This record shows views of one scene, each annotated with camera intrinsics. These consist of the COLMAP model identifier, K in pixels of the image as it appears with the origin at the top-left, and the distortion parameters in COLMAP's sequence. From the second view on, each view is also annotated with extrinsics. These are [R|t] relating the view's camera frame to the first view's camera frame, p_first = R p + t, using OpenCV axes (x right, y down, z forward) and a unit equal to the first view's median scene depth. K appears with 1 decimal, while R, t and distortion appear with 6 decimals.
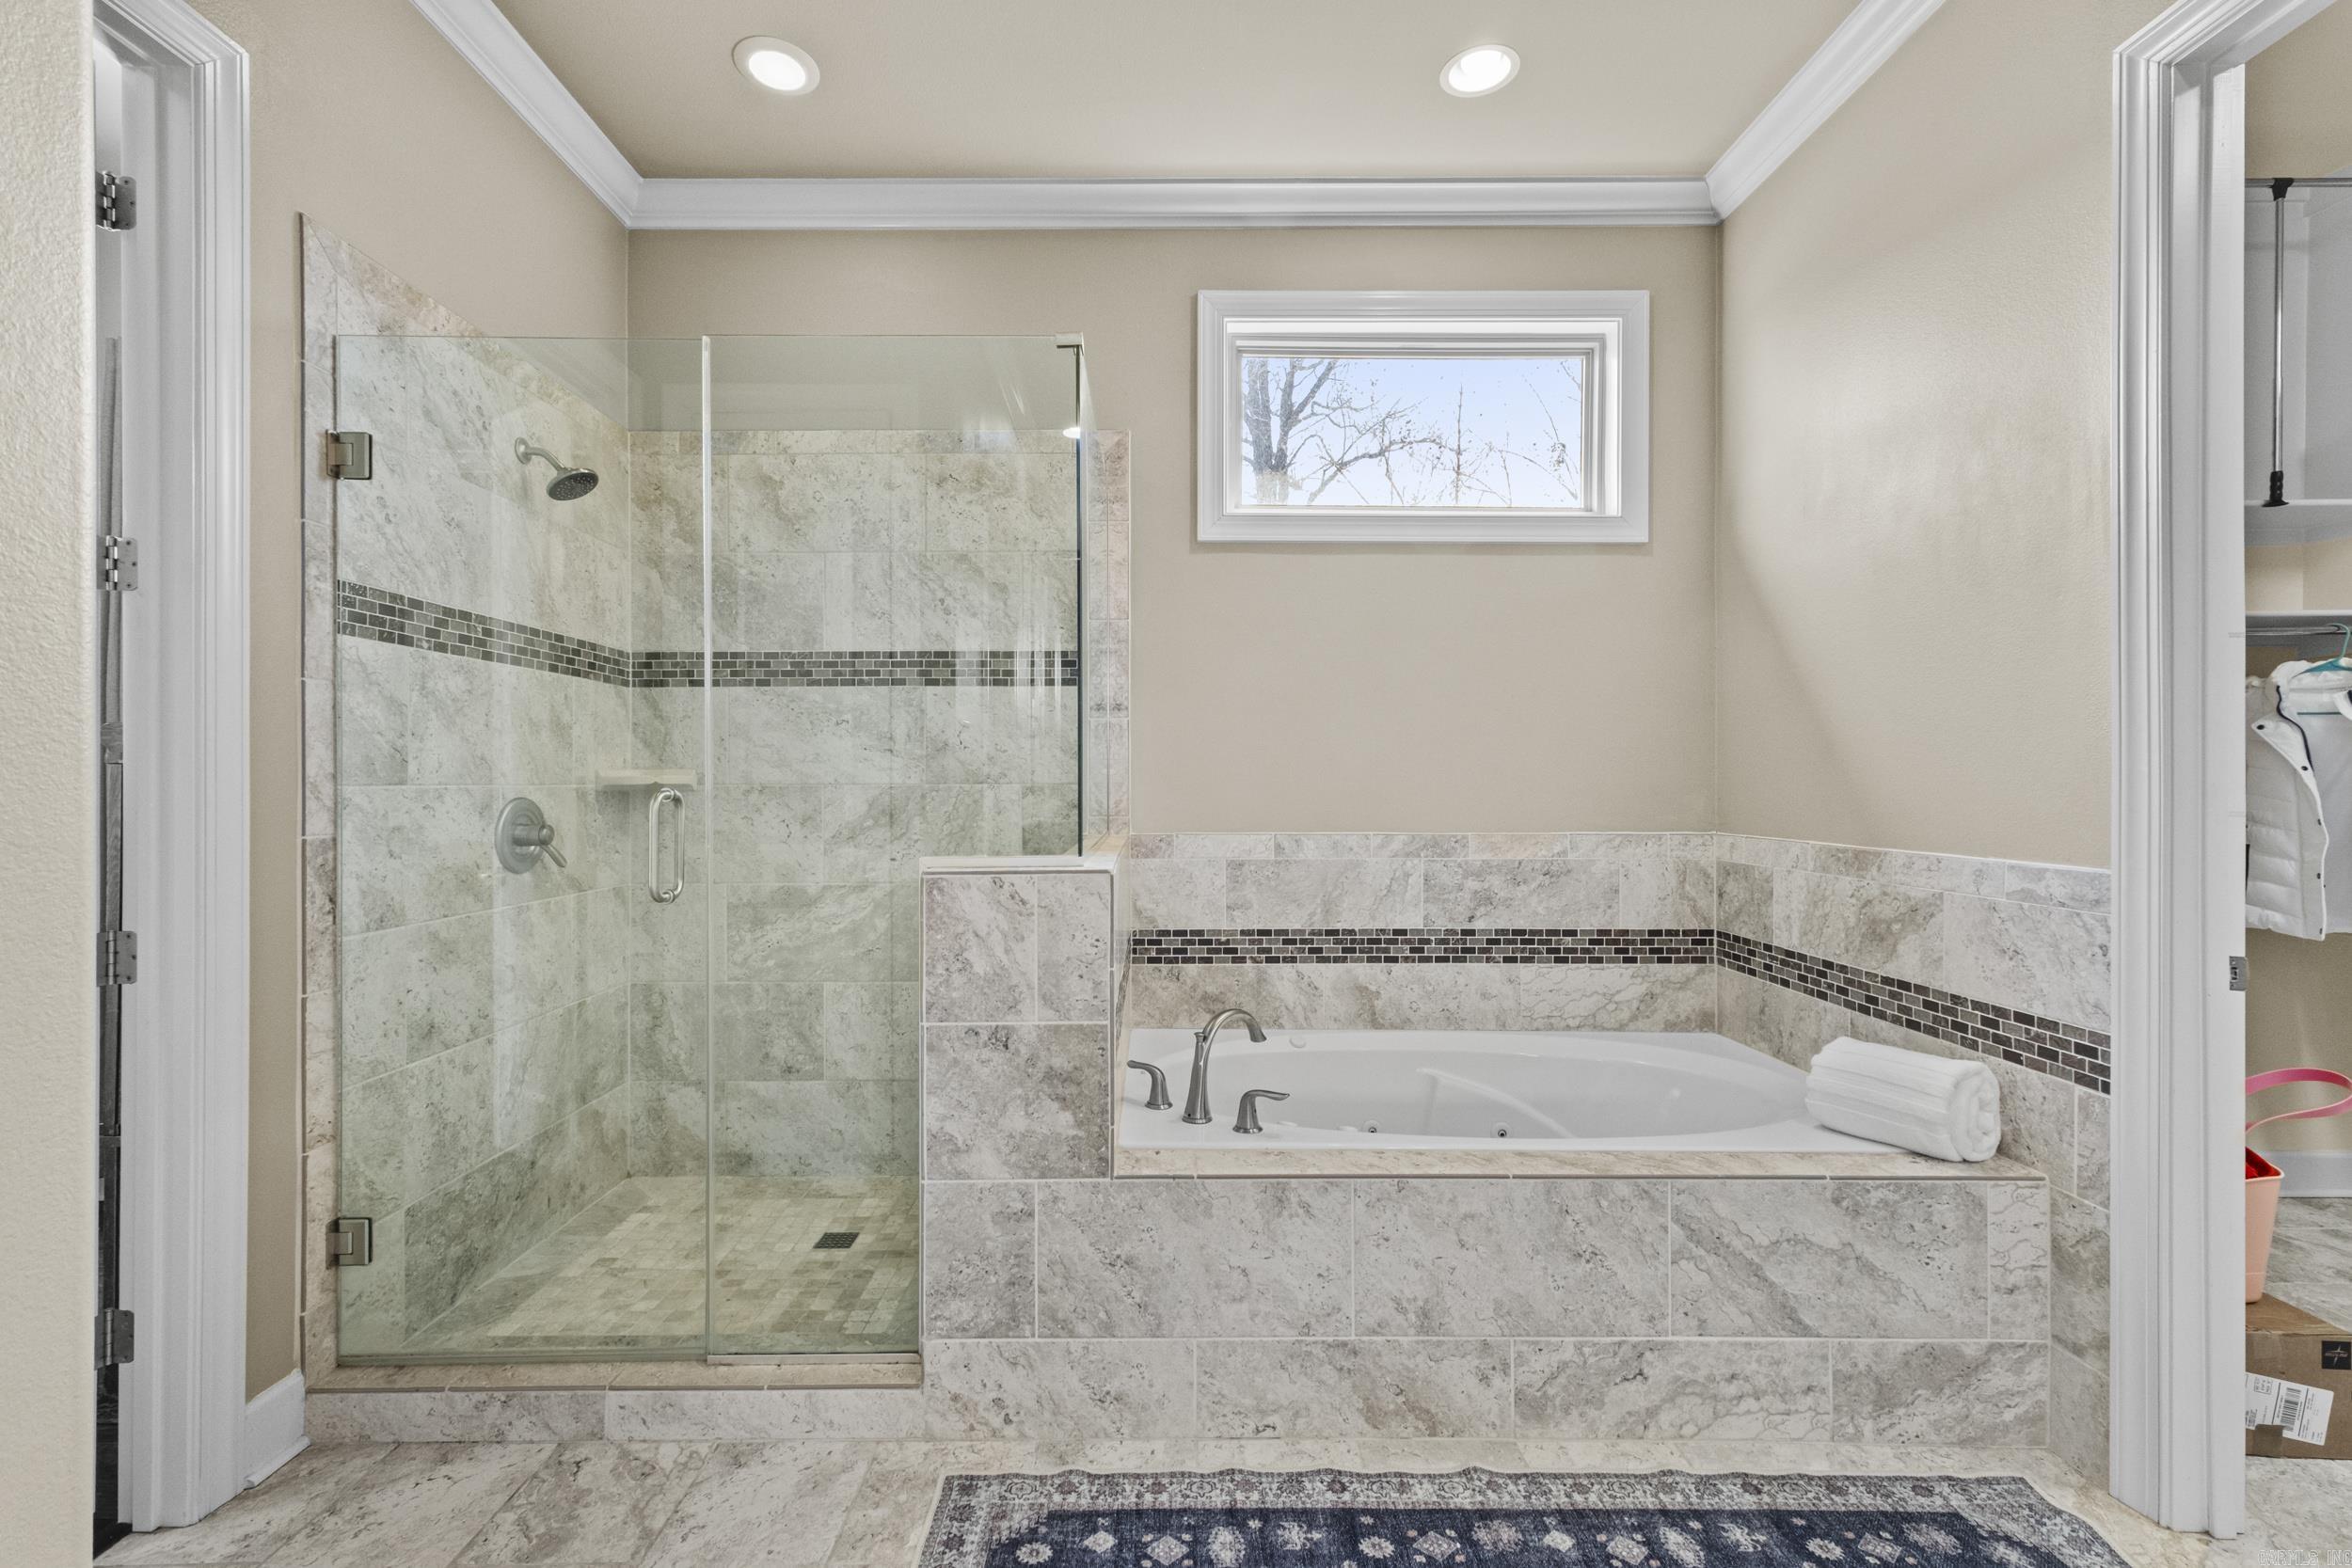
lens RADIAL K [[1028.8, 0, 1155.6], [0, 1028.8, 782.8], [0, 0, 1]] dist [0.006705, 0.000927]
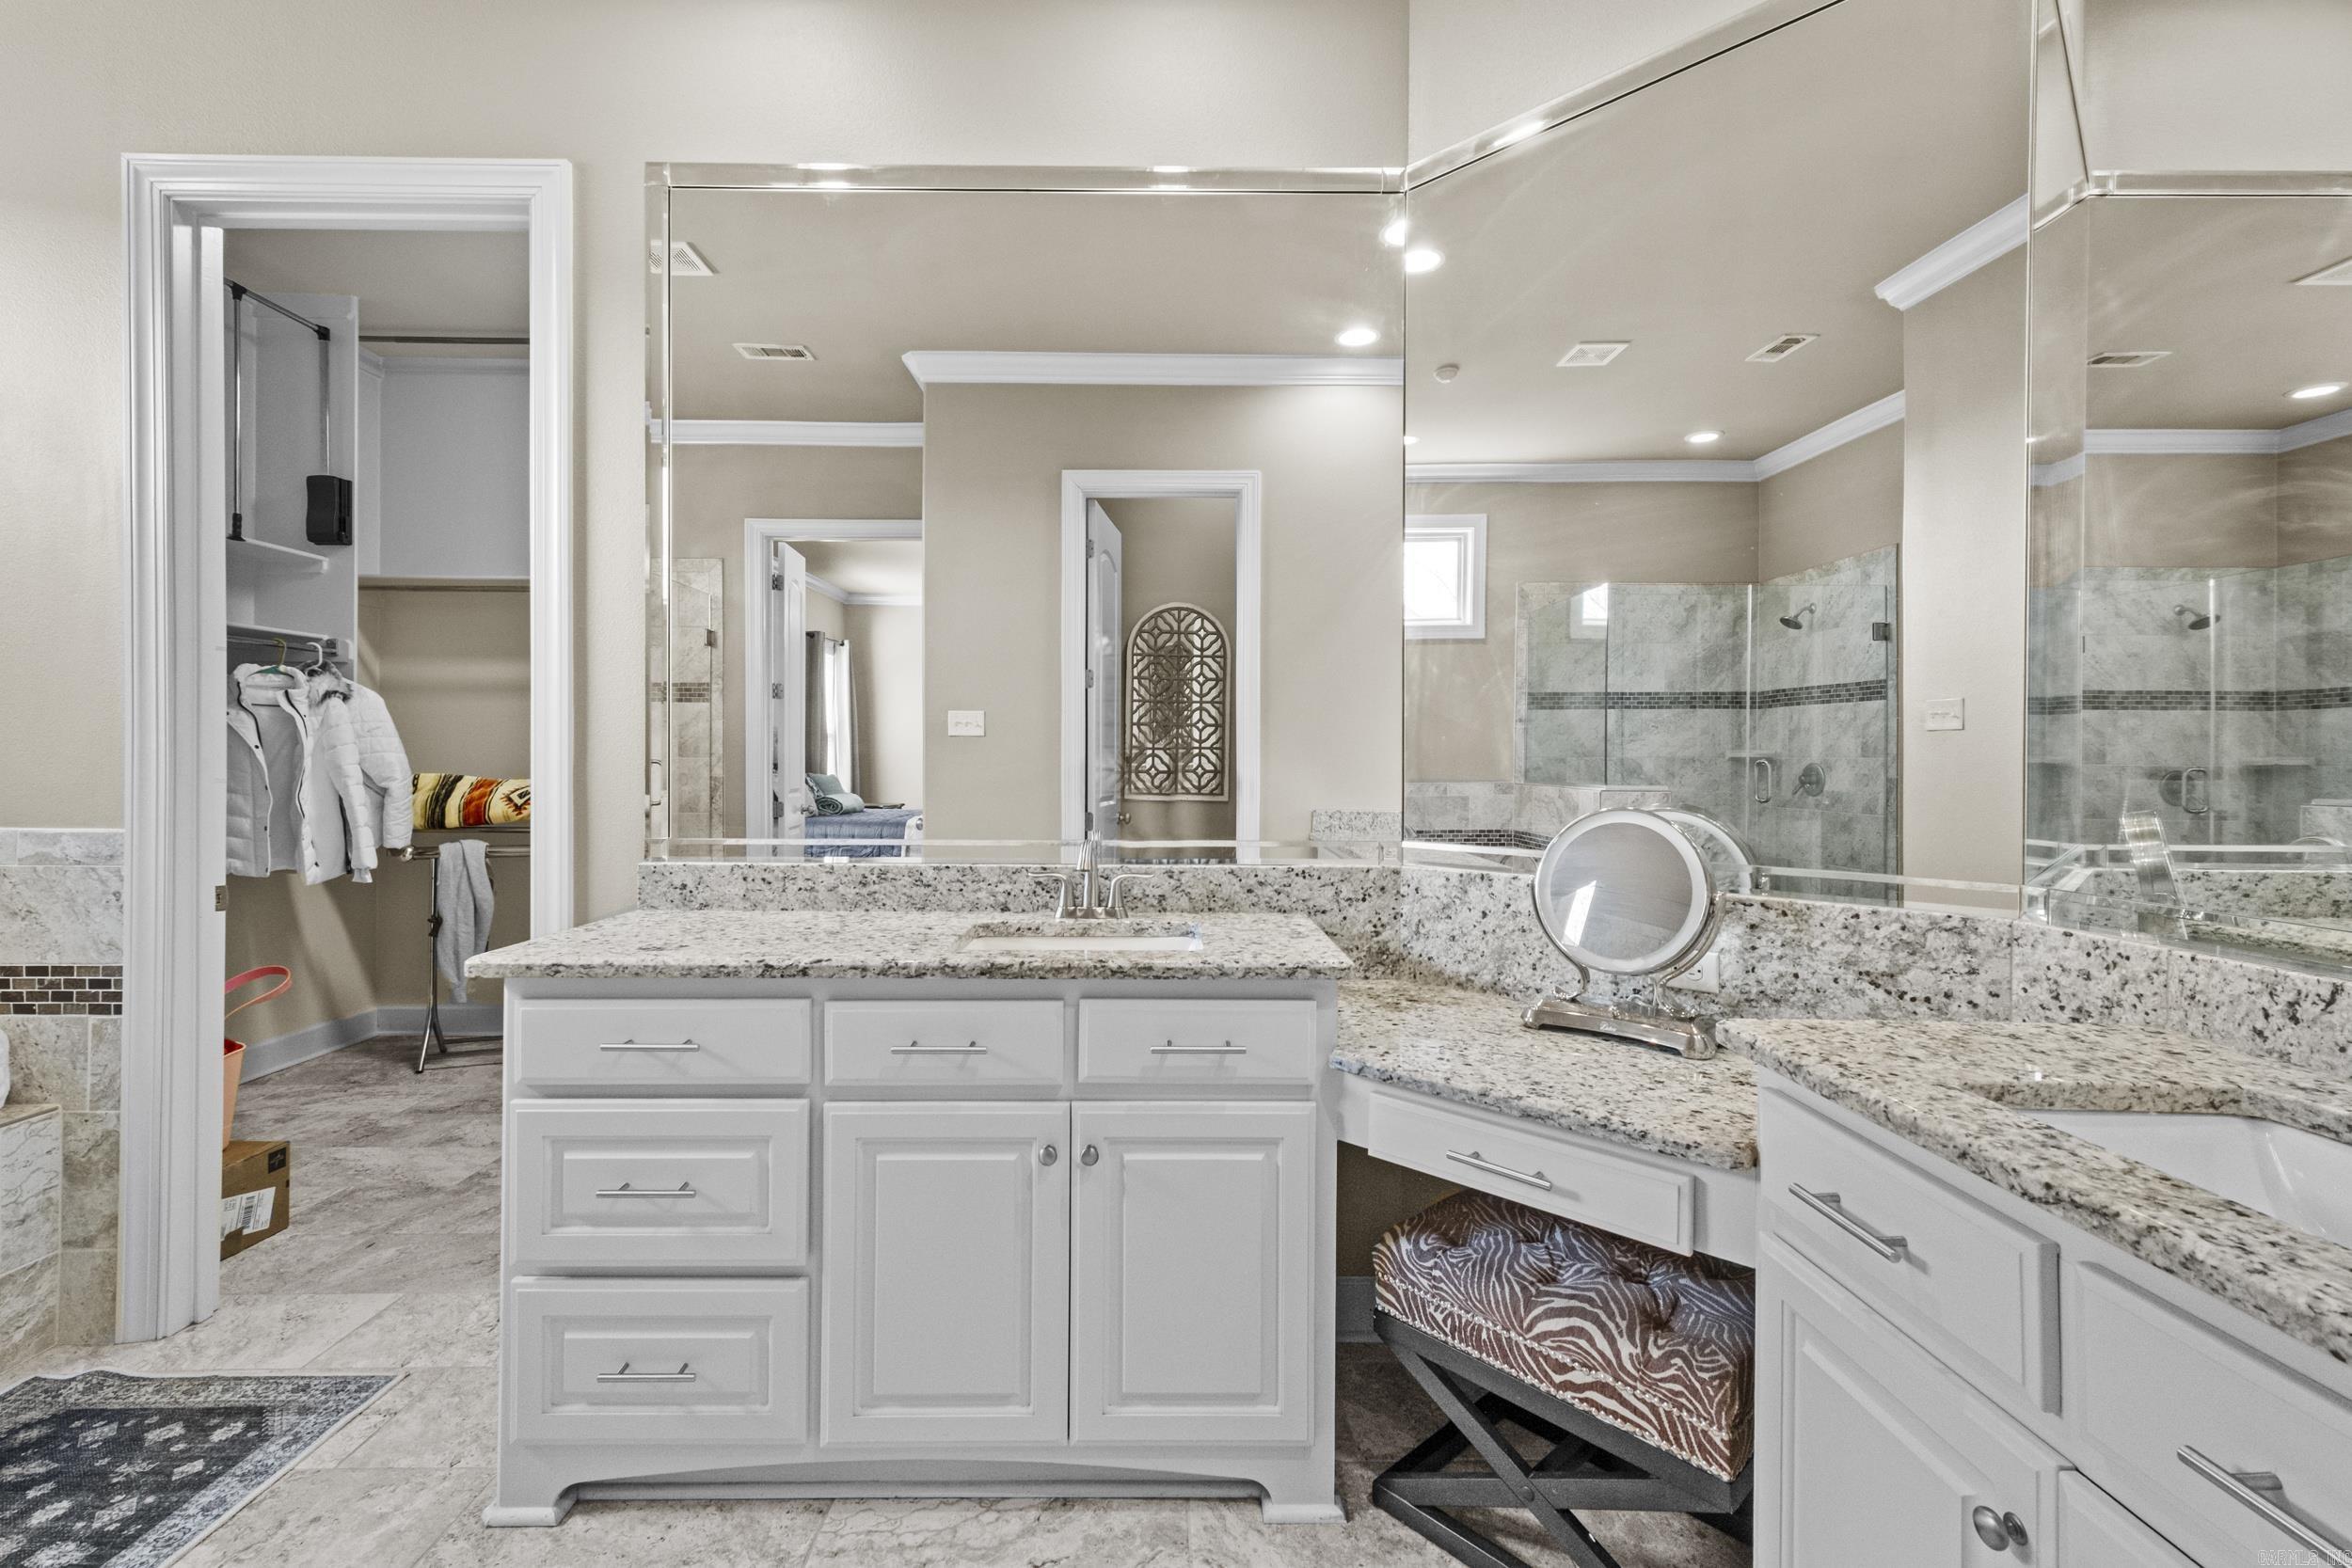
lens RADIAL K [[1028.8, 0, 1160.9], [0, 1028.8, 768.6], [0, 0, 1]] dist [0.006705, 0.000927]
pose [[0.008485, -0.004064, 0.999956, -0.269488], [-0.007048, 0.999967, 0.004123, -0.000143], [-0.999939, -0.007082, 0.008456, -0.214652]]
